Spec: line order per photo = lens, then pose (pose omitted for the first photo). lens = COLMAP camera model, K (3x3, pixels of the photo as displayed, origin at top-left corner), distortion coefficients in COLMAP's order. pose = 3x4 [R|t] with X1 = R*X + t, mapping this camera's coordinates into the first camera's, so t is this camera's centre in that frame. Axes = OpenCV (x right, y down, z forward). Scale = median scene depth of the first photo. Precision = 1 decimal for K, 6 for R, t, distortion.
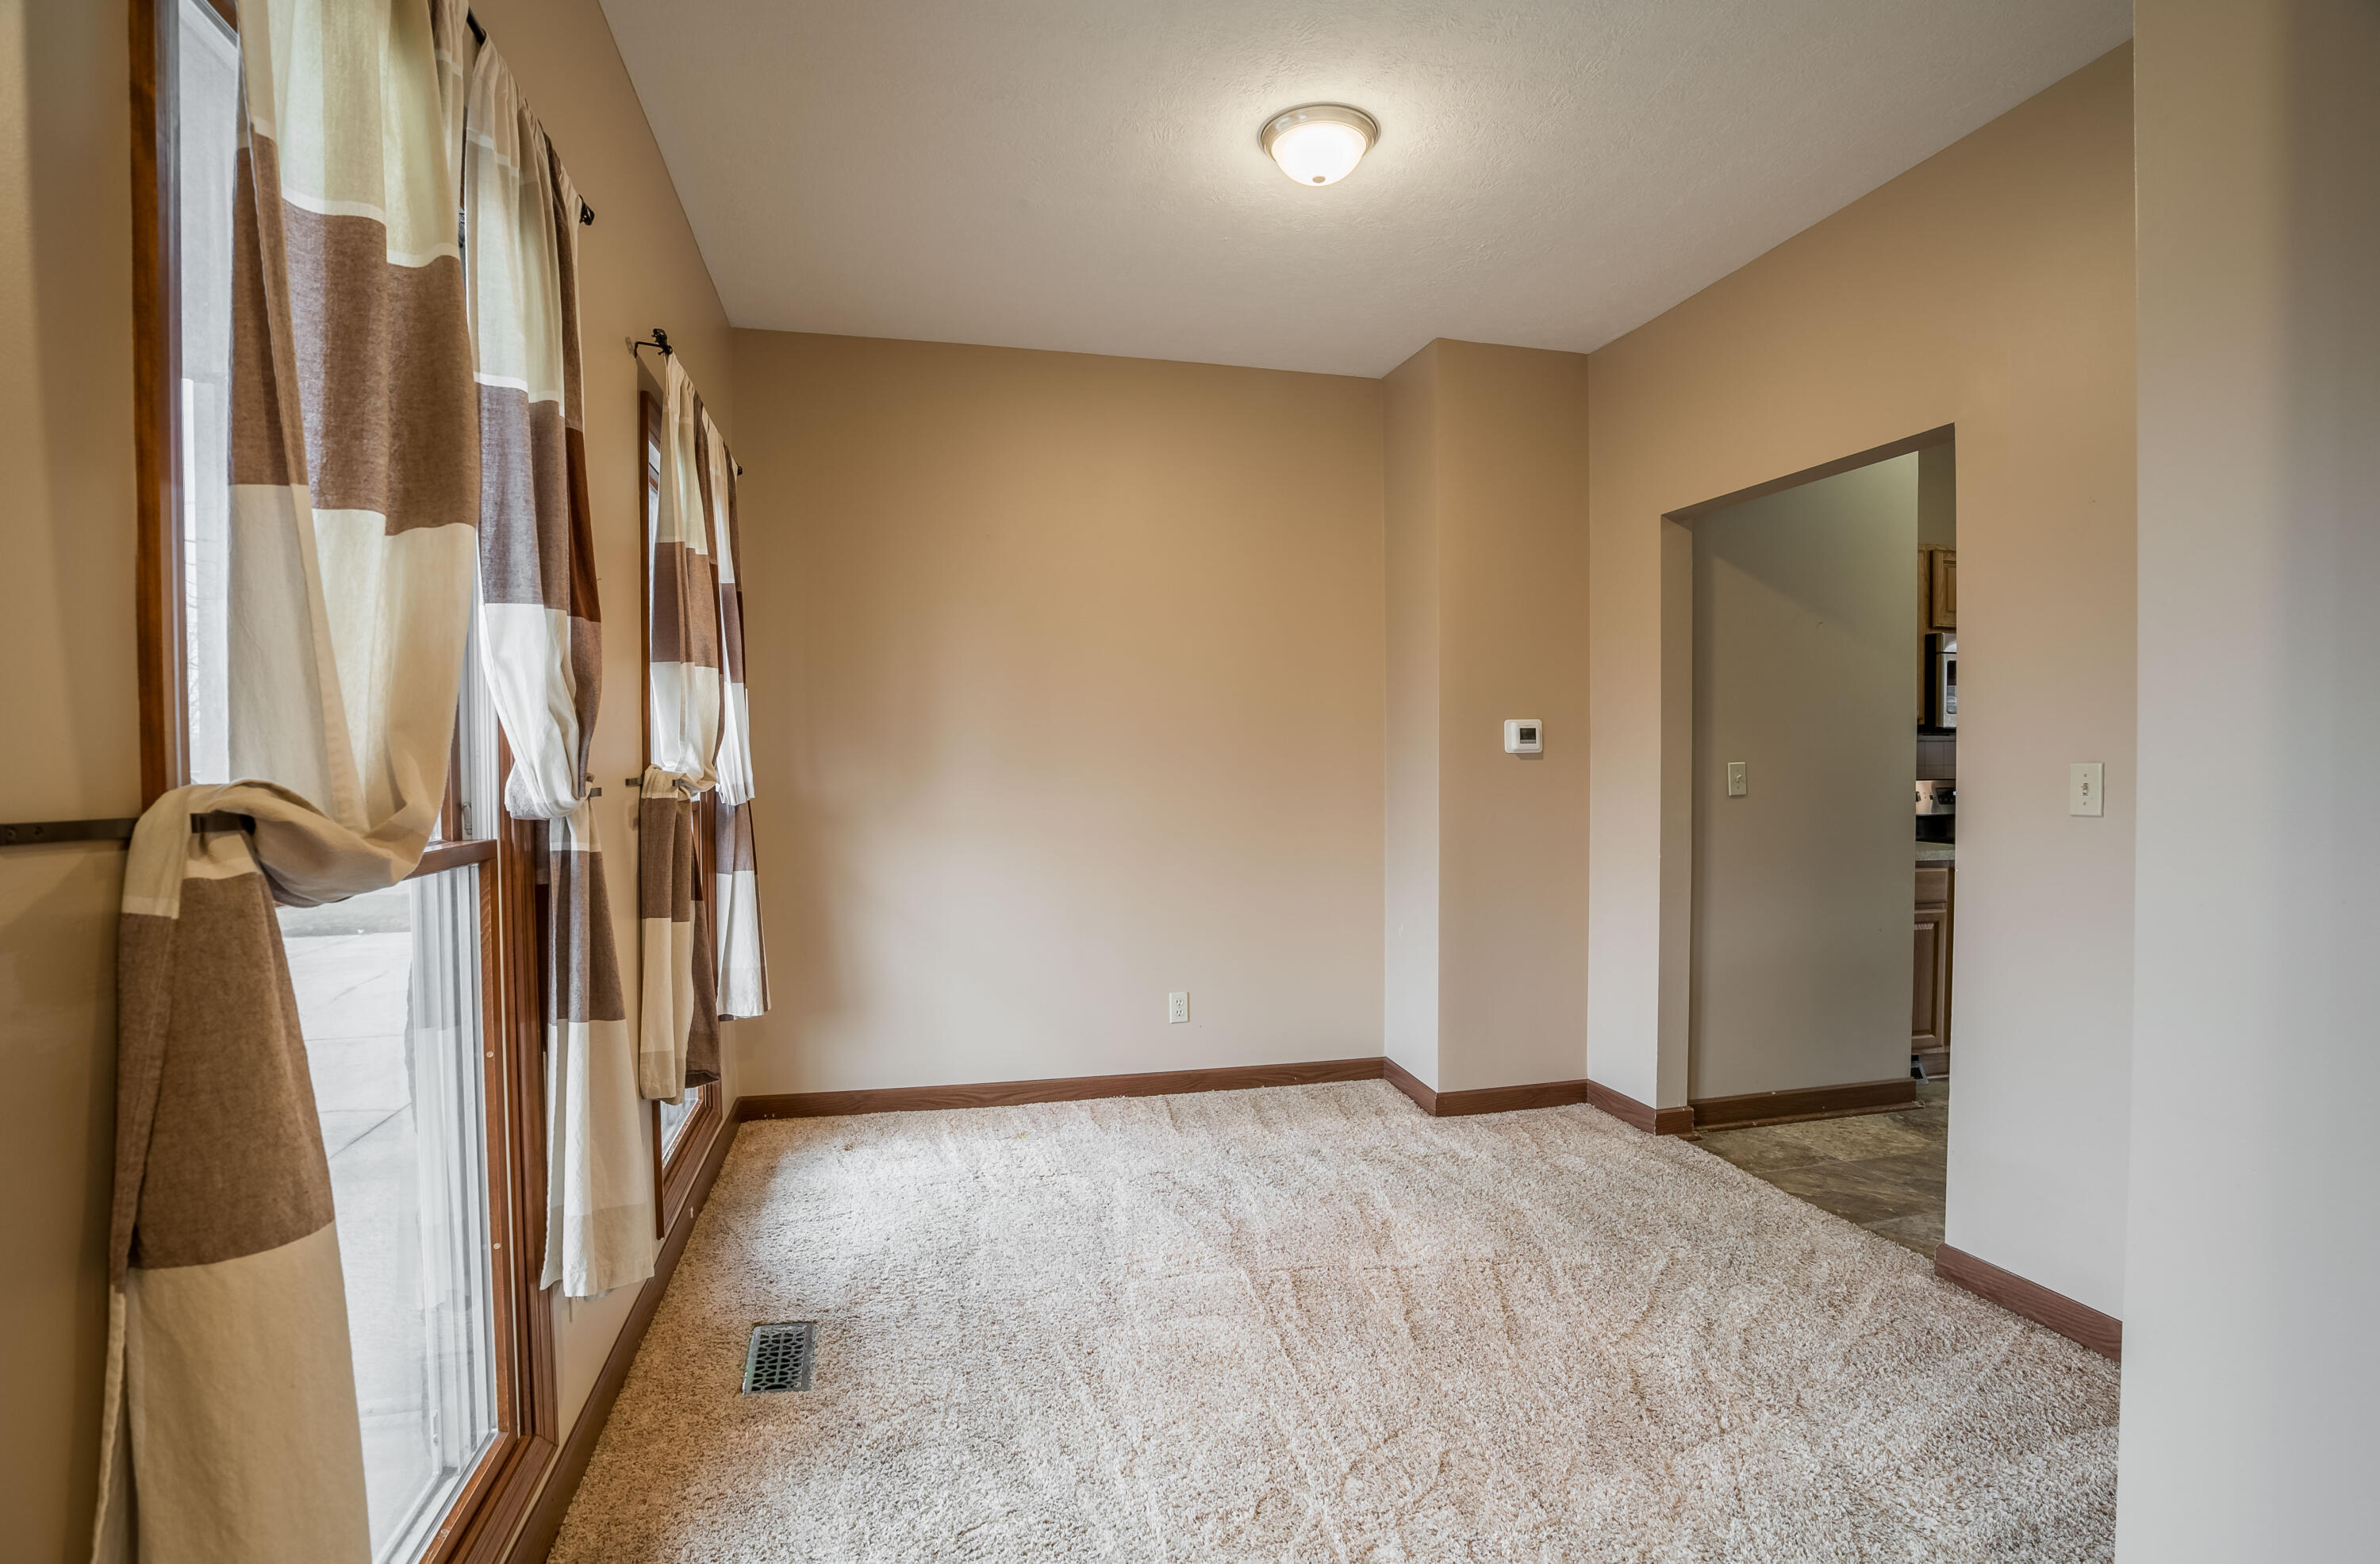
lens RADIAL K [[1091.7, 0, 1211.9], [0, 1091.7, 792.2], [0, 0, 1]] dist [-0.025399, 0.000439]
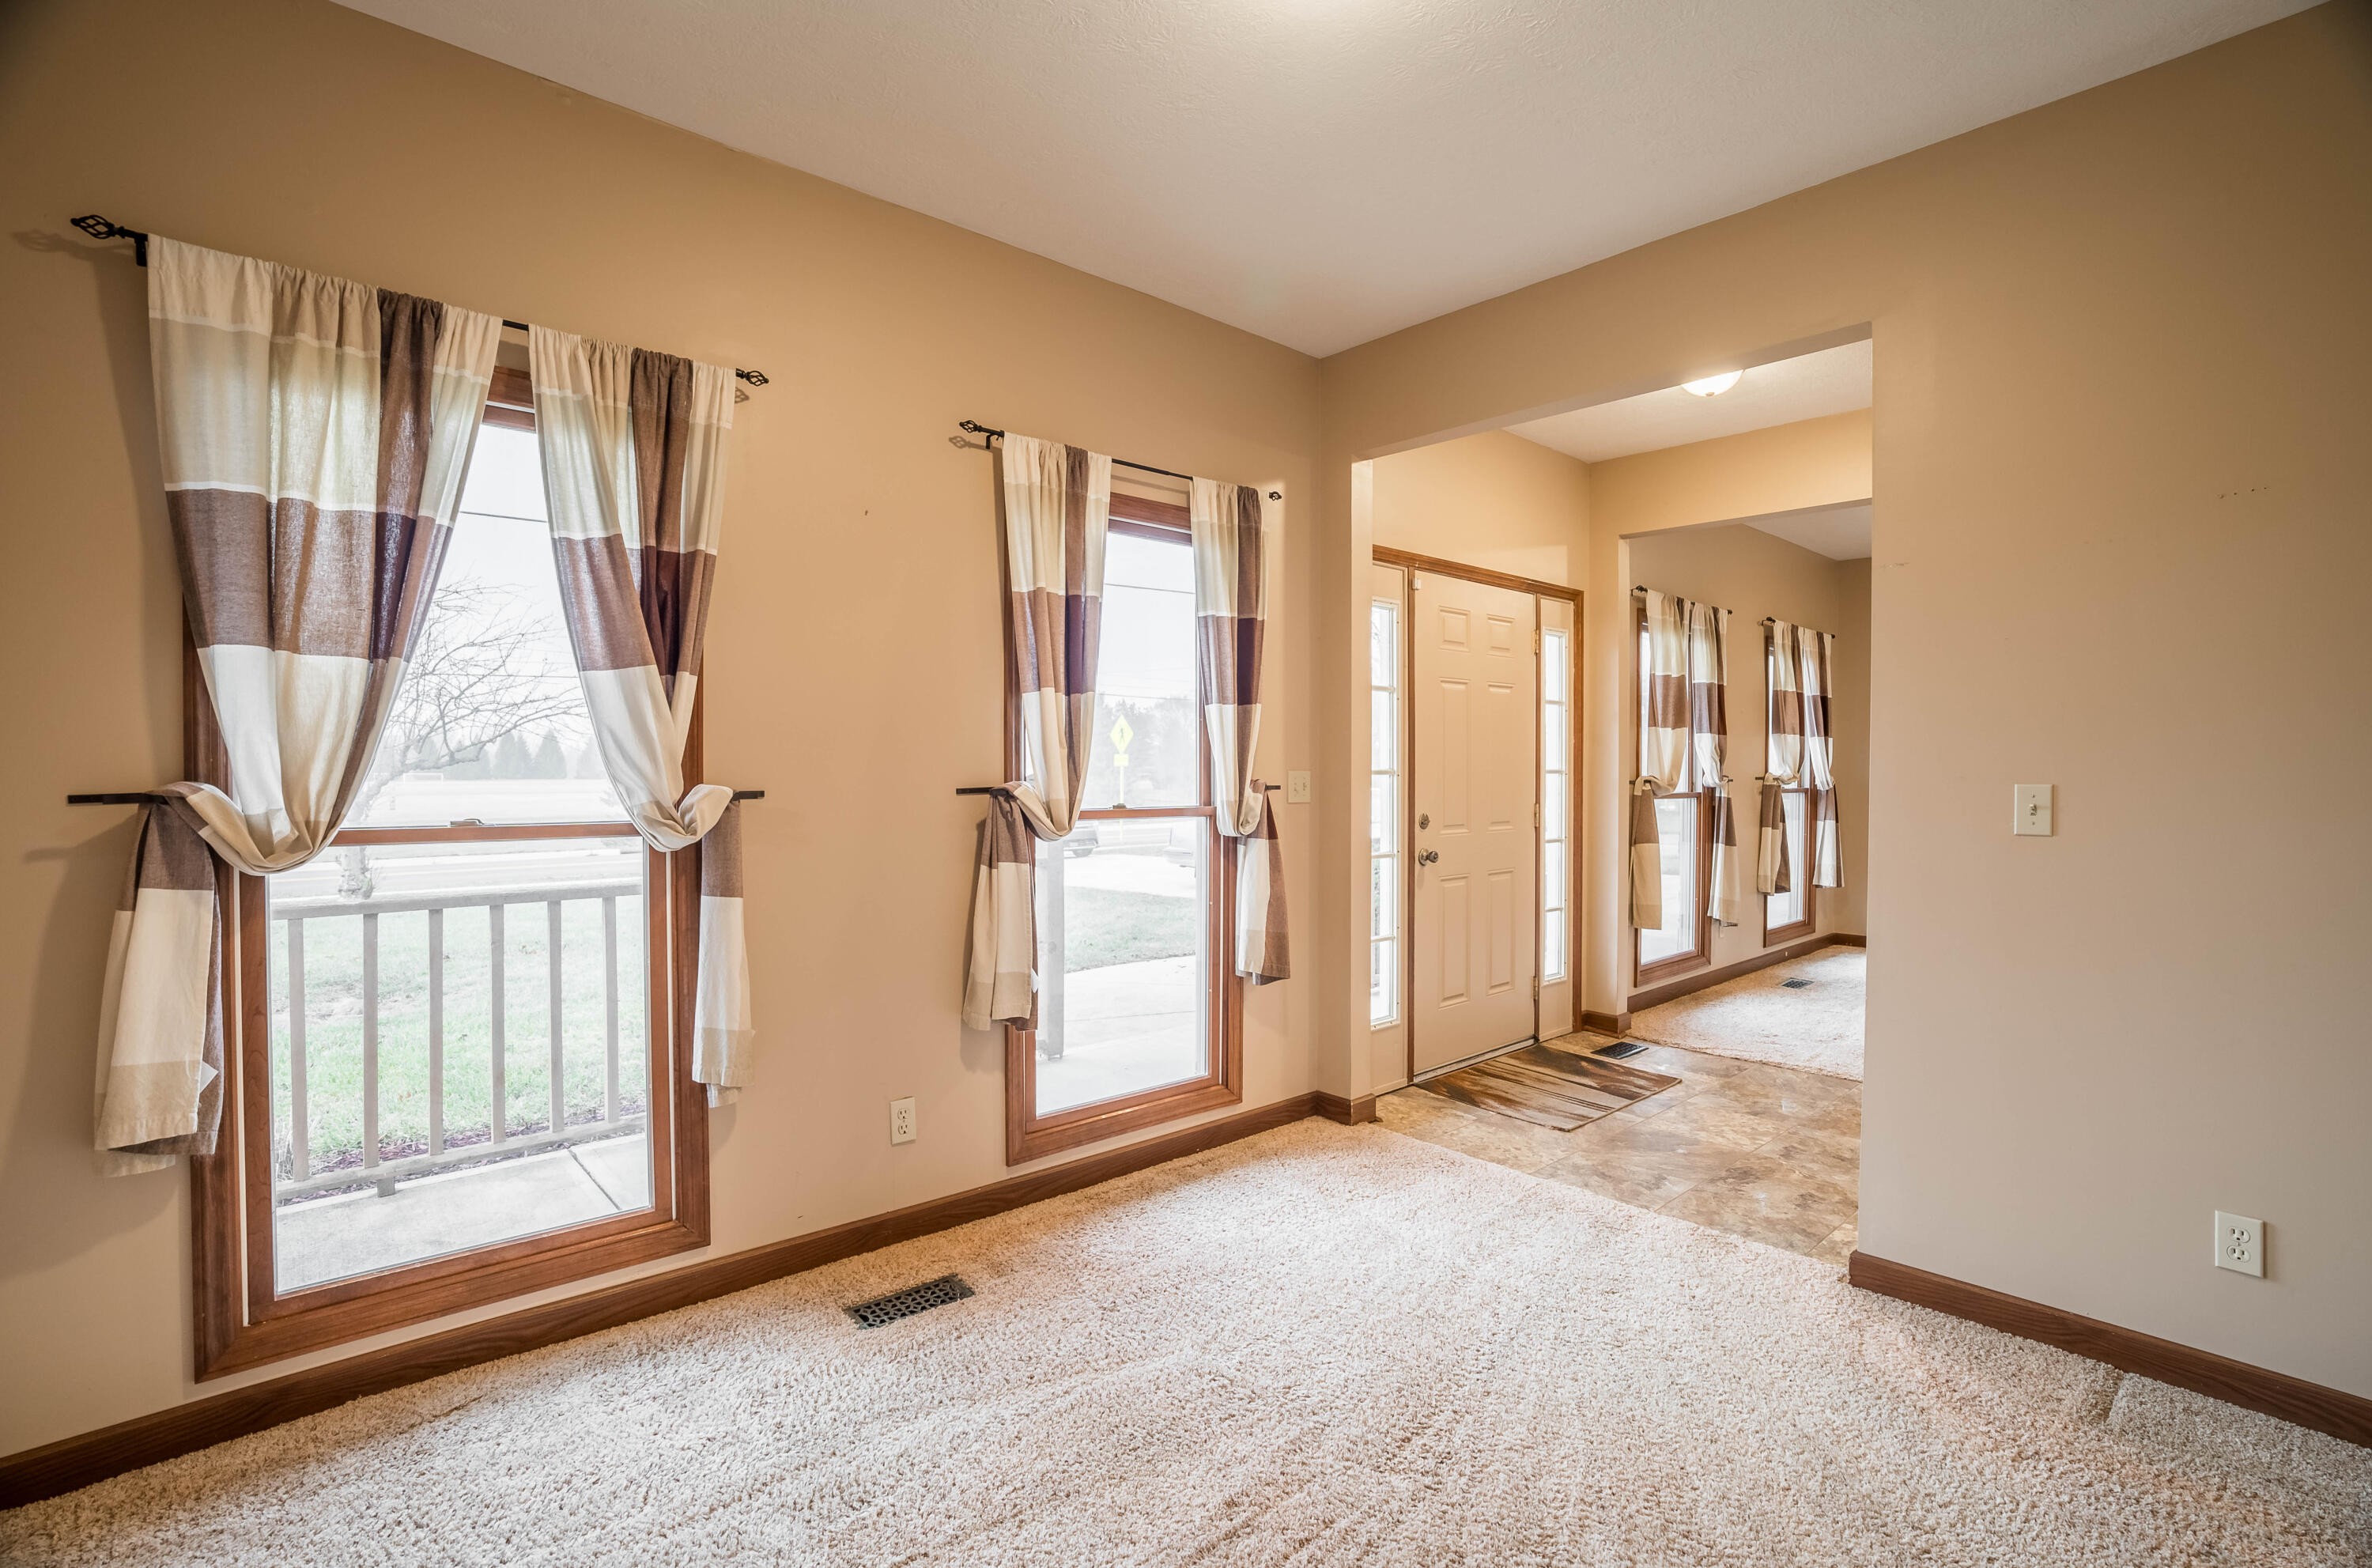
lens RADIAL K [[1128.1, 0, 1199.4], [0, 1128.1, 785.6], [0, 0, 1]] dist [-0.012246, 0.000681]
pose [[0.457904, 0.009174, -0.888954, 1.955655], [-0.017775, 0.999841, 0.001162, 0.044960], [0.888824, 0.015268, 0.457995, -2.277898]]
